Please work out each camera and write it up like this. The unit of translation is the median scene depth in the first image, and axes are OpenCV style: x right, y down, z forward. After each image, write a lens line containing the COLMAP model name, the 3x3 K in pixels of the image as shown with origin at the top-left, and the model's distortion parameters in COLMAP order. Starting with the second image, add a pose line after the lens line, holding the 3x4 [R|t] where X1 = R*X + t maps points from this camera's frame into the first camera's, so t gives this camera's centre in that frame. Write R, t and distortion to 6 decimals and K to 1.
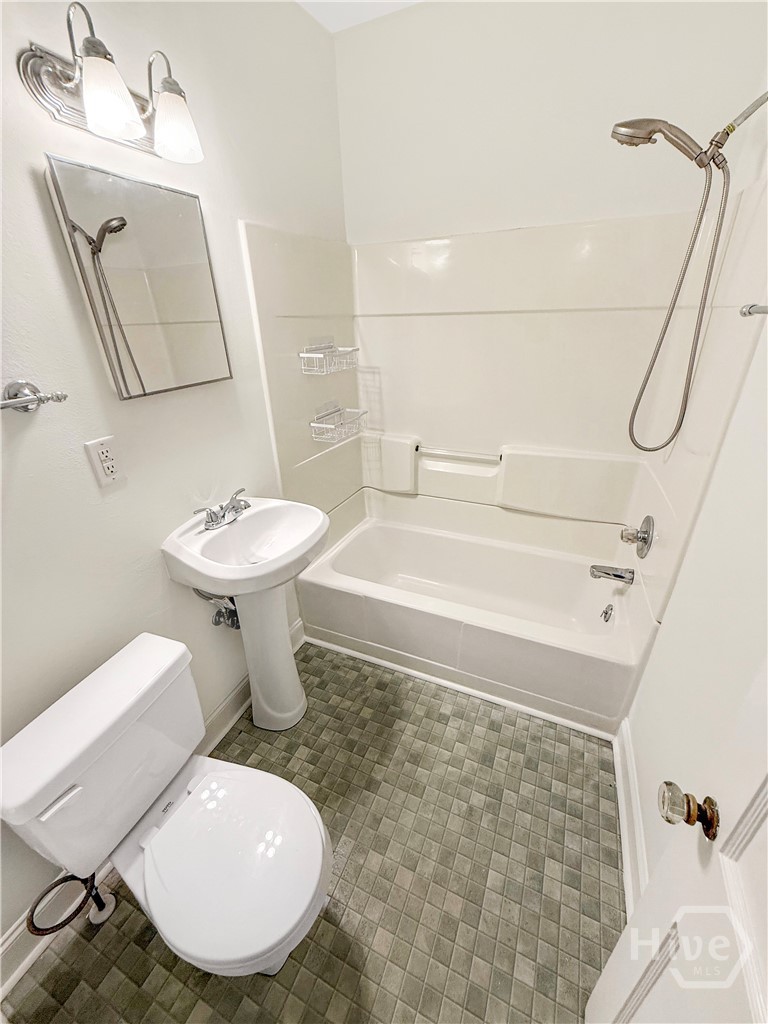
lens RADIAL K [[405.5, 0, 383.6], [0, 405.5, 510.2], [0, 0, 1]] dist [-0.000895, -0.000233]
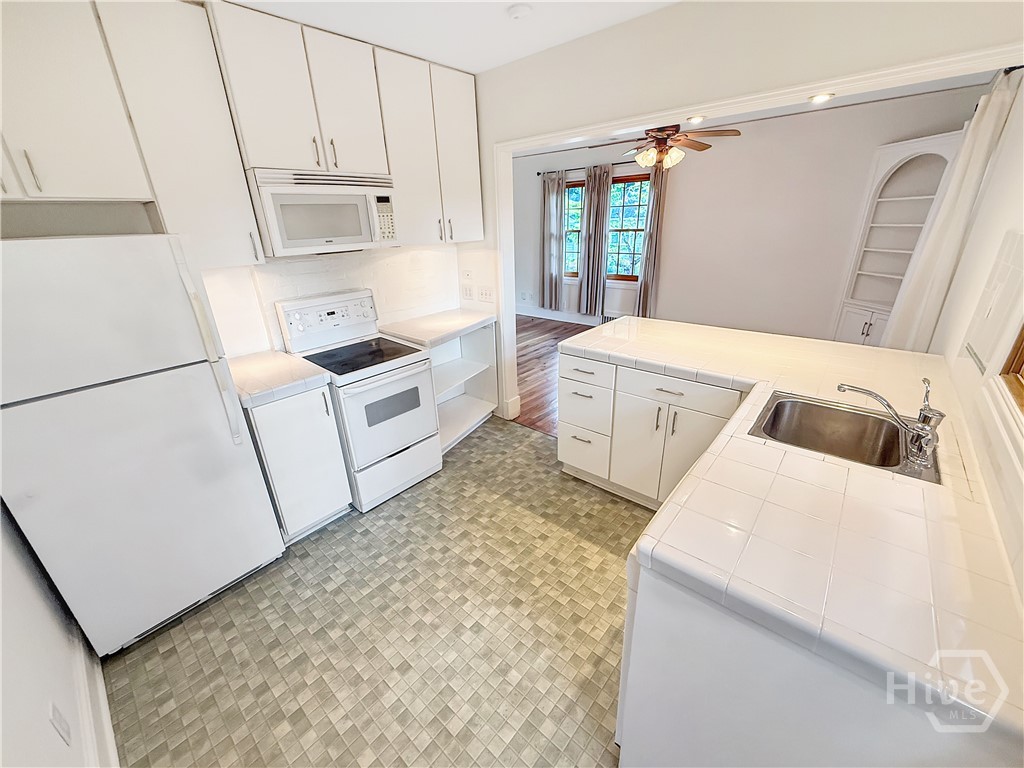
lens RADIAL K [[405.5, 0, 507.4], [0, 405.5, 387.1], [0, 0, 1]] dist [-0.000895, -0.000233]
pose [[-0.953968, -0.050716, 0.295589, -0.290931], [0.188354, 0.665659, 0.722094, -0.752061], [-0.233384, 0.744530, -0.625465, 1.417762]]
